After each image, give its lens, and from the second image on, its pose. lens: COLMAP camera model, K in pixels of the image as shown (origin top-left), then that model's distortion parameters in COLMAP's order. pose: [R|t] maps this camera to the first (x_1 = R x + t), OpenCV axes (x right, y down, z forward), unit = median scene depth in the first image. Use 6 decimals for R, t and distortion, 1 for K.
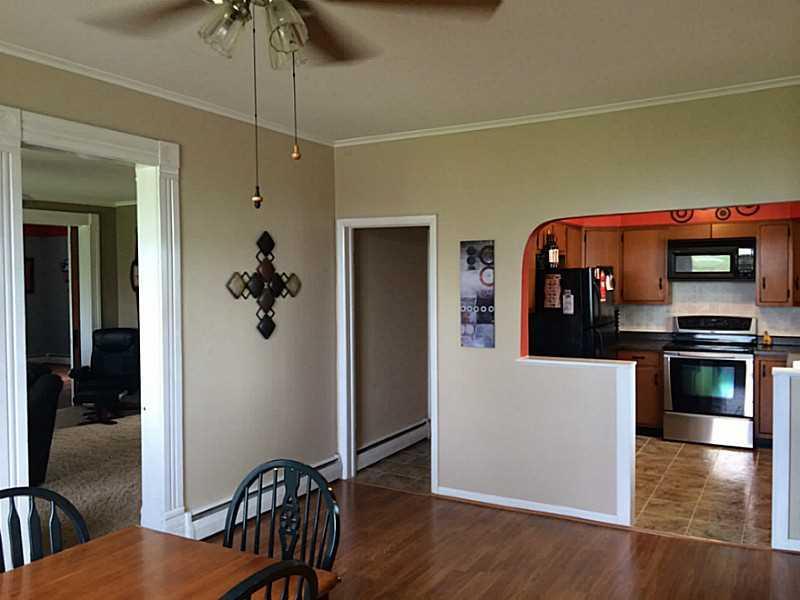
lens RADIAL K [[684.1, 0, 403.9], [0, 684.1, 296.6], [0, 0, 1]] dist [0.087071, -0.123254]
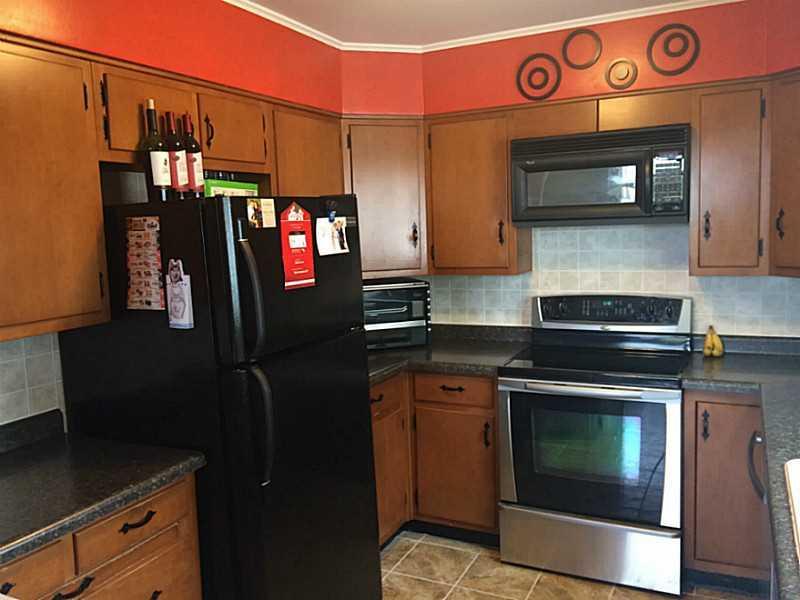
lens RADIAL K [[684.1, 0, 403.9], [0, 684.1, 296.6], [0, 0, 1]] dist [0.087071, -0.123254]
pose [[0.998066, -0.032464, 0.053012, 0.285609], [0.028333, 0.996635, 0.076910, -0.013026], [-0.055330, -0.075259, 0.995628, 0.537725]]
